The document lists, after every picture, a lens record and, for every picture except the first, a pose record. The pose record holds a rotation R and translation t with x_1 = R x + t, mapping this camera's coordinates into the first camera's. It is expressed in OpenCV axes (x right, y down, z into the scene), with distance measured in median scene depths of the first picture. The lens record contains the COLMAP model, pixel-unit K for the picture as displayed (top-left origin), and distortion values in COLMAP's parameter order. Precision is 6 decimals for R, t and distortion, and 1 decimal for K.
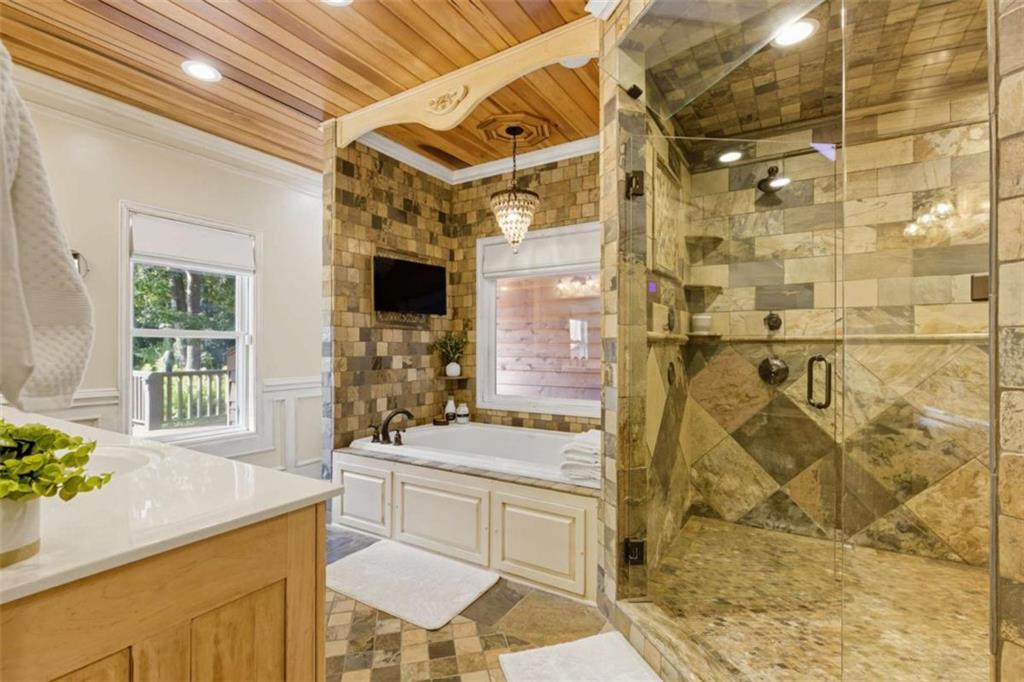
lens RADIAL K [[462.3, 0, 513.6], [0, 462.3, 343.2], [0, 0, 1]] dist [0.000660, -0.000415]
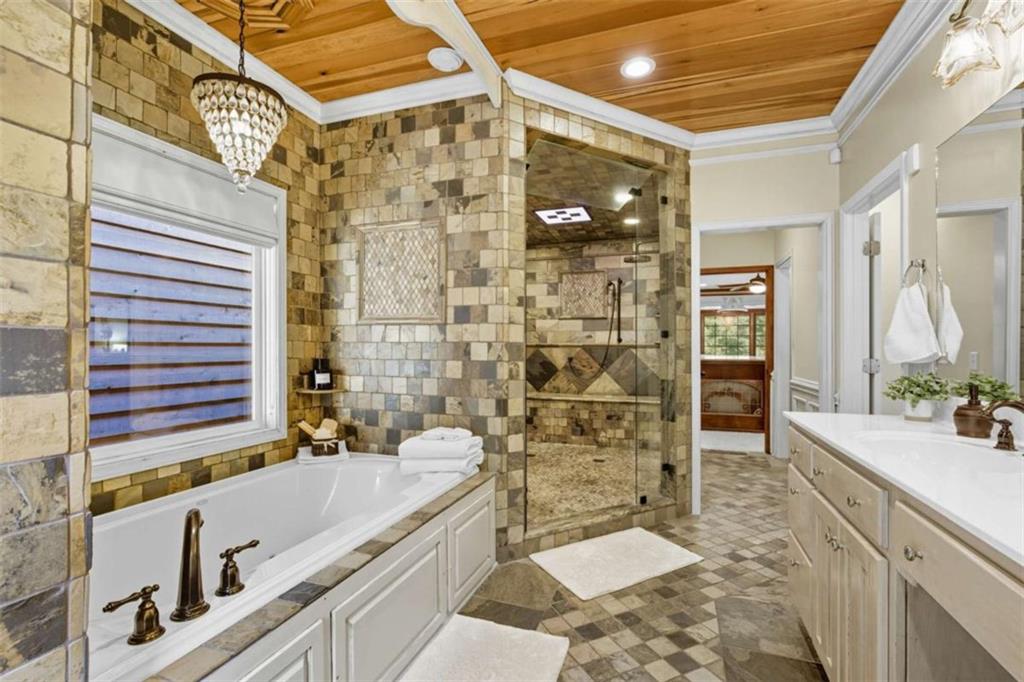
lens RADIAL K [[462.3, 0, 514.2], [0, 462.3, 346.7], [0, 0, 1]] dist [0.000660, -0.000415]
pose [[-0.215966, 0.002214, 0.976398, -1.046005], [-0.008284, 0.999957, -0.004100, 0.006247], [-0.976366, -0.008974, -0.215938, 1.265296]]
